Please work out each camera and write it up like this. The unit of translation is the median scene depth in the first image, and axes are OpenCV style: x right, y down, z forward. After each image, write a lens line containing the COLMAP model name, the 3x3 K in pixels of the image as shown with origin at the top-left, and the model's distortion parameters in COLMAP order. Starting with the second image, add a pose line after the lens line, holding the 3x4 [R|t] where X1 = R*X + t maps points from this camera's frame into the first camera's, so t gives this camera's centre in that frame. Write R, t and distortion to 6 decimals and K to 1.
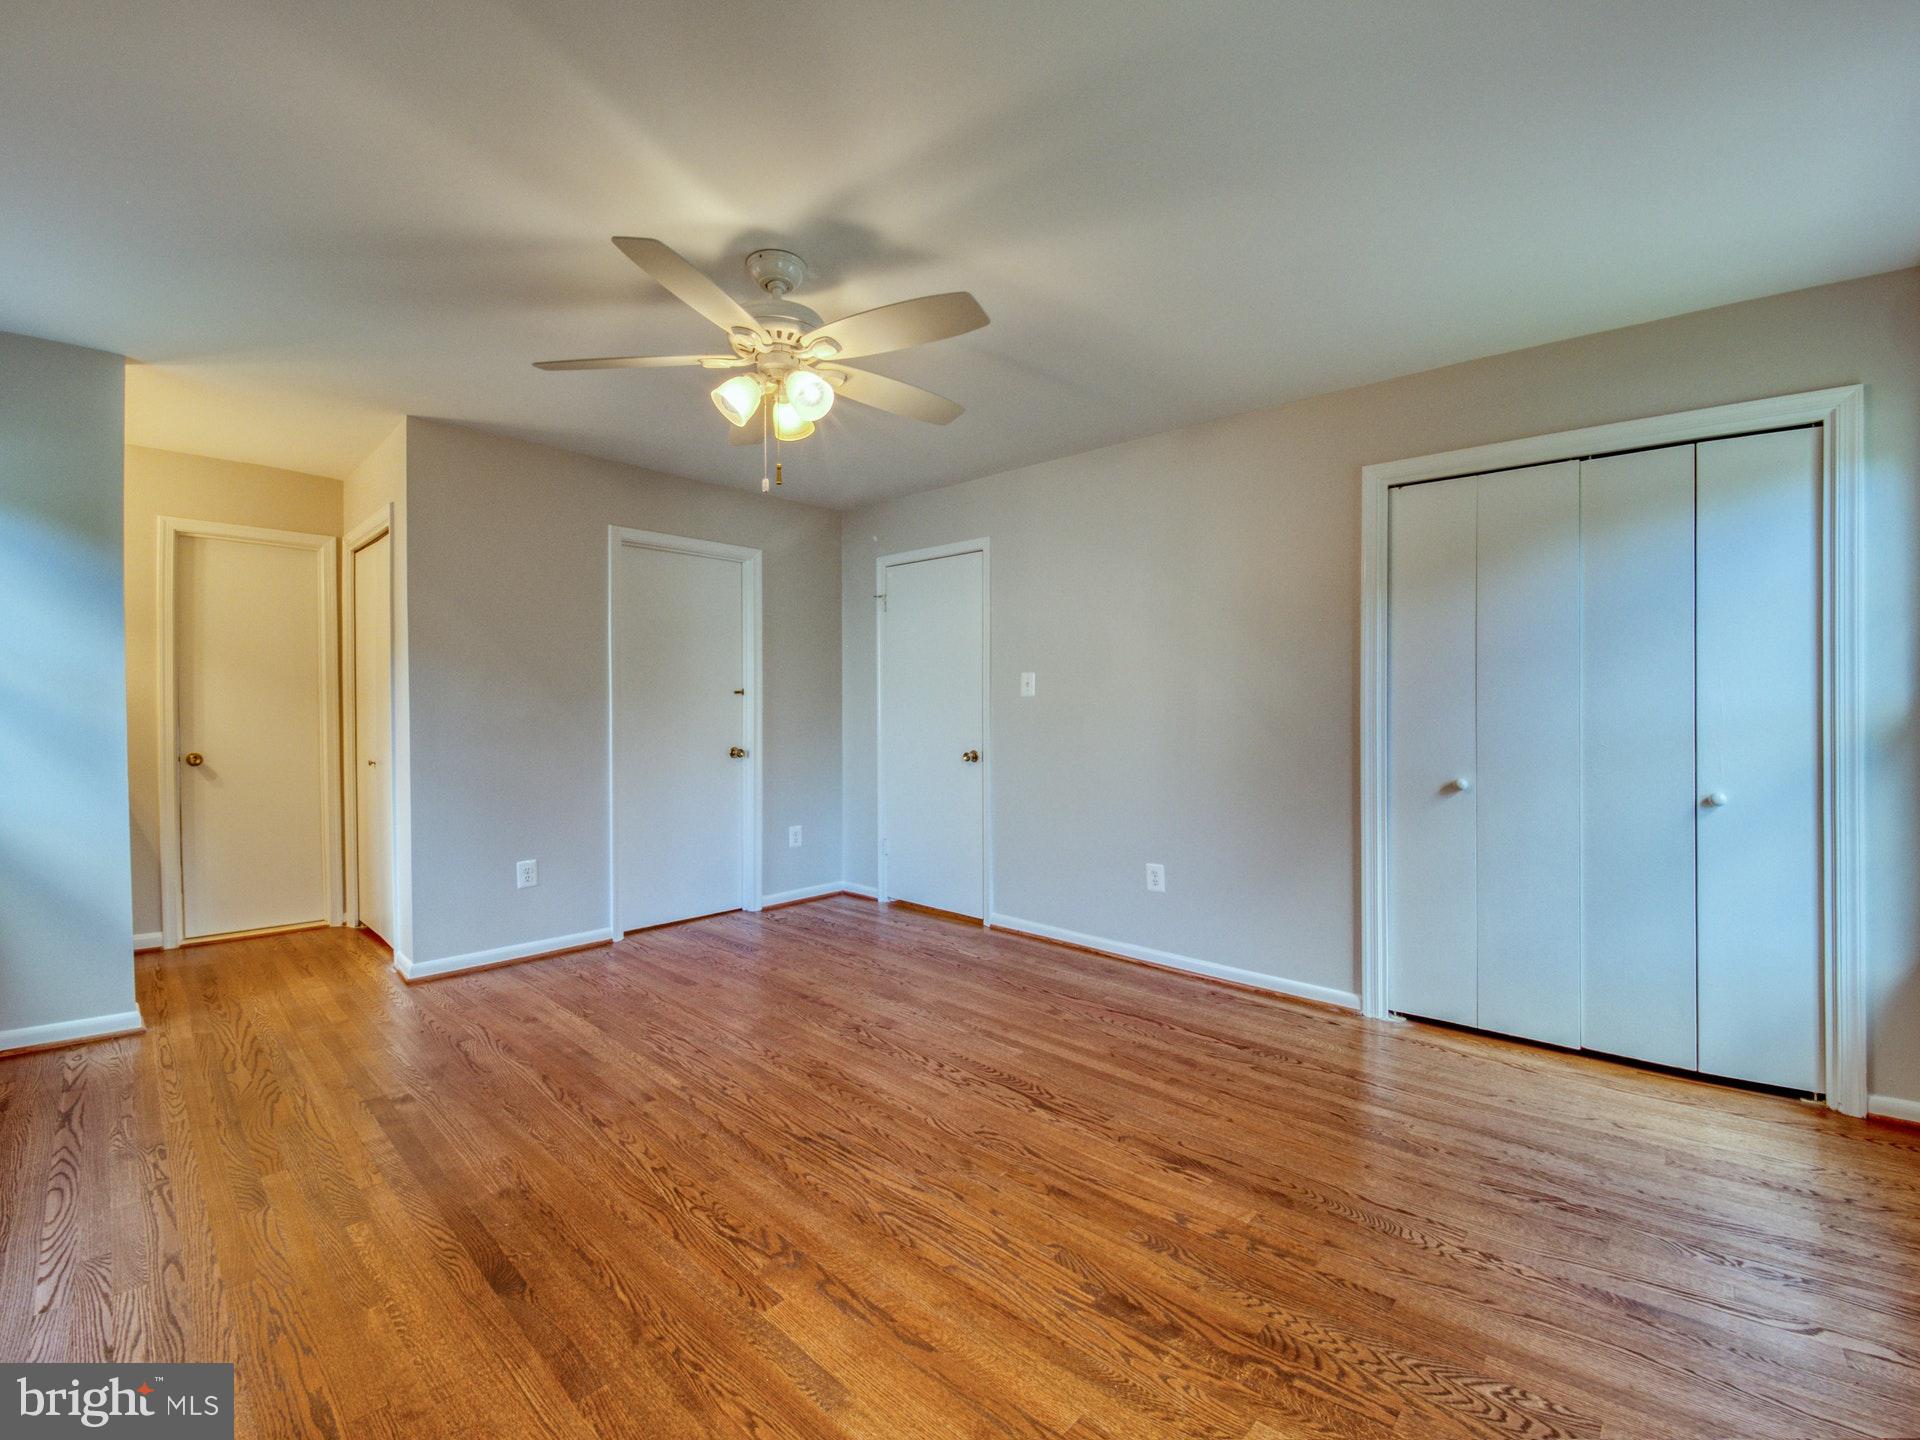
lens RADIAL K [[856.9, 0, 964.8], [0, 856.9, 705.4], [0, 0, 1]] dist [0.005614, -0.001907]
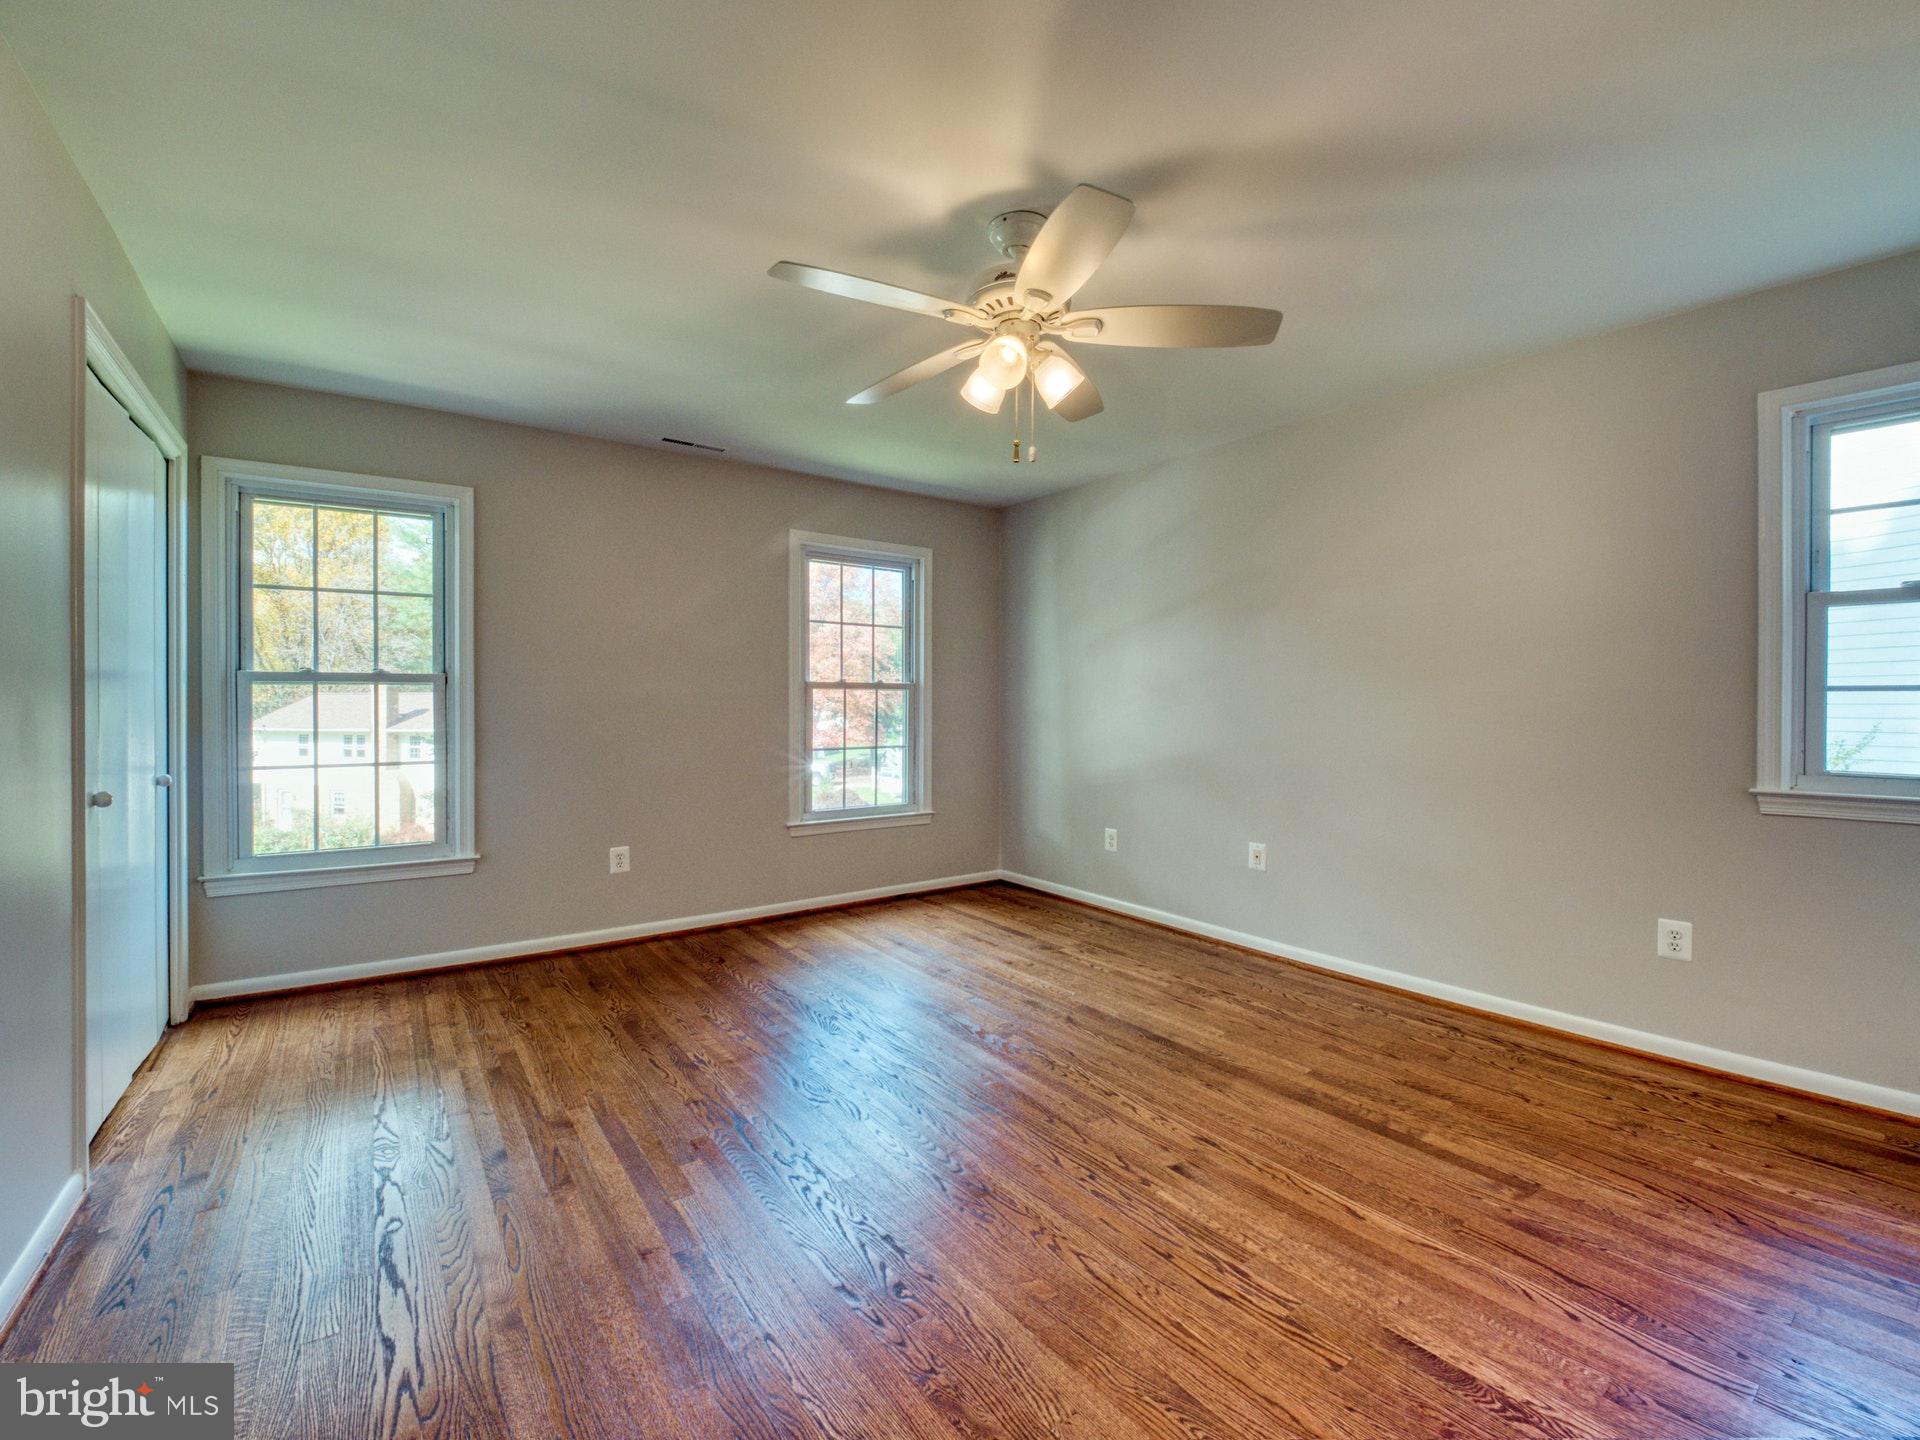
lens RADIAL K [[832.1, 0, 964.7], [0, 832.1, 713.7], [0, 0, 1]] dist [-0.020159, -0.001677]
pose [[-0.982552, -0.003810, 0.185951, -0.248100], [-0.000999, 0.999884, 0.015207, 0.009535], [-0.185988, 0.014756, -0.982441, 1.432101]]
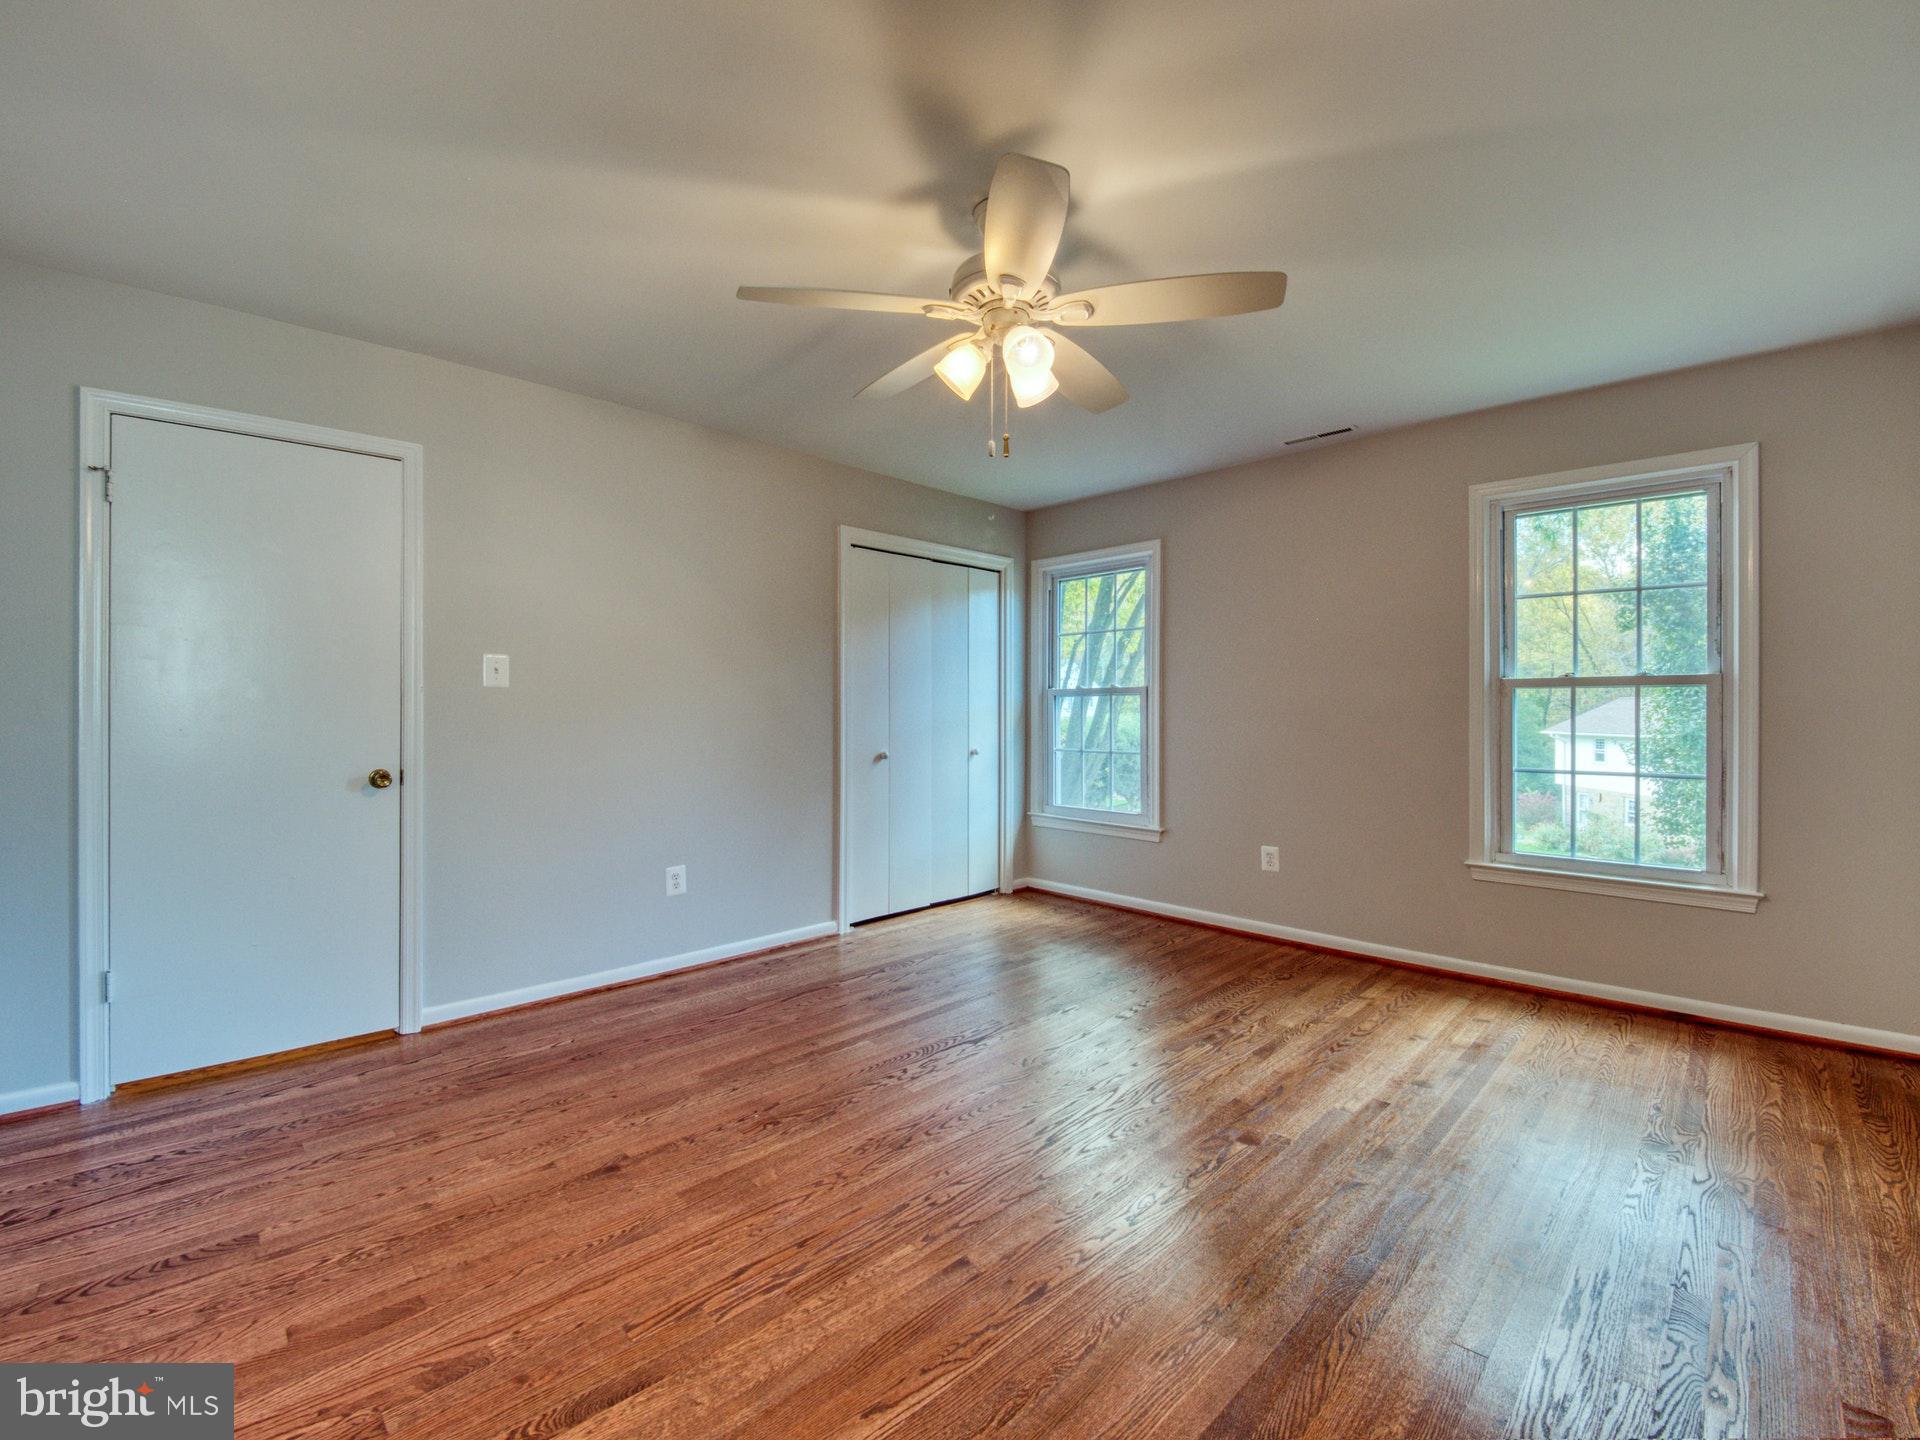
lens RADIAL K [[832.1, 0, 939.3], [0, 832.1, 708.5], [0, 0, 1]] dist [-0.020159, -0.001677]
pose [[0.048610, 0.001205, 0.998817, -0.812149], [0.003576, 0.999993, -0.001381, 0.013620], [-0.998811, 0.003639, 0.048605, 0.780735]]
